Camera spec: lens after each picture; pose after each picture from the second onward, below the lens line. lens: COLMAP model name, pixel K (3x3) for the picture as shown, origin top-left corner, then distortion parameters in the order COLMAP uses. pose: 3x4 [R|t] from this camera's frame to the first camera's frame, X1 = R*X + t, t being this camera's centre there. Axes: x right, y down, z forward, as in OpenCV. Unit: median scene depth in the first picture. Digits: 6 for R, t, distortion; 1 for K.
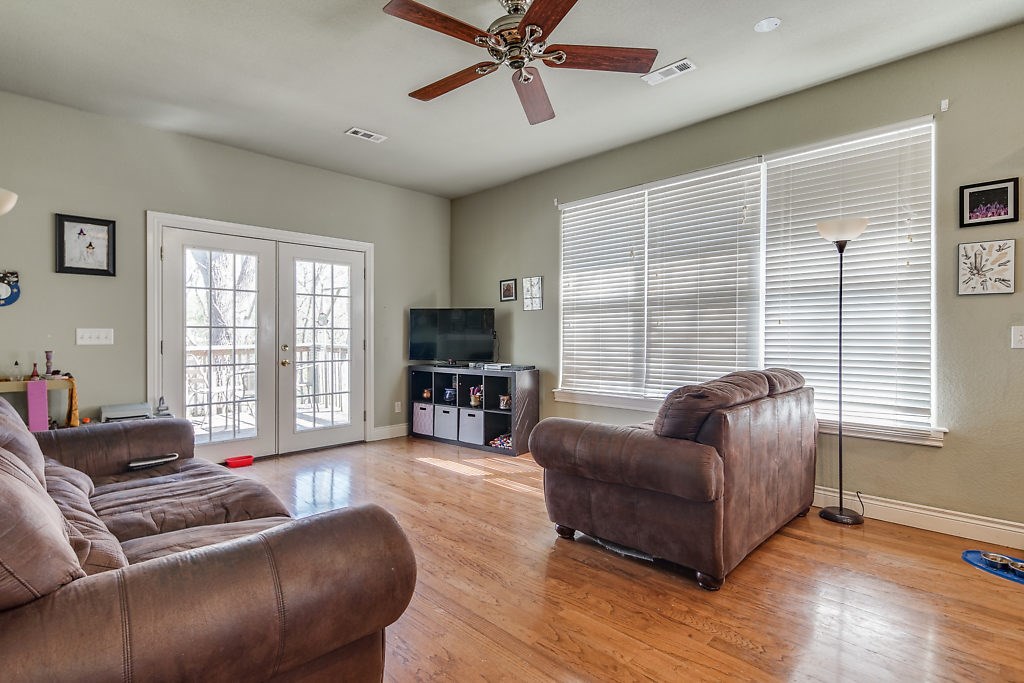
lens RADIAL K [[496.9, 0, 491.4], [0, 496.9, 339.7], [0, 0, 1]] dist [-0.003331, -0.001010]
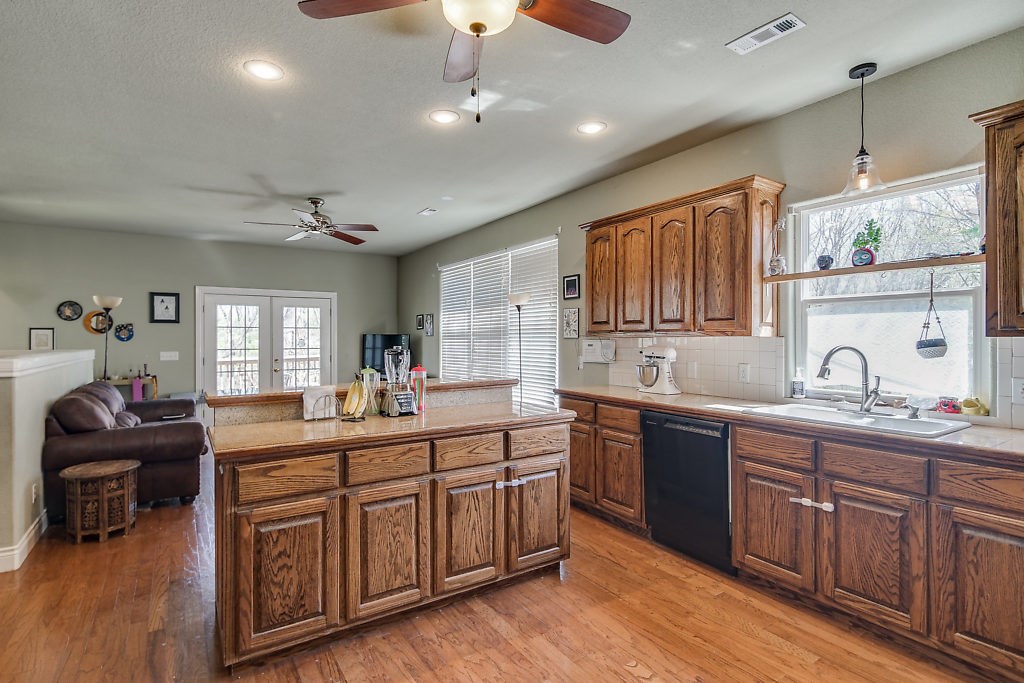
lens RADIAL K [[501.3, 0, 495.2], [0, 501.3, 337.4], [0, 0, 1]] dist [0.017060, -0.010654]
pose [[0.976873, -0.004644, -0.213769, 0.821846], [0.004013, 0.999986, -0.003386, -0.065514], [0.213782, 0.002450, 0.976878, -0.605865]]
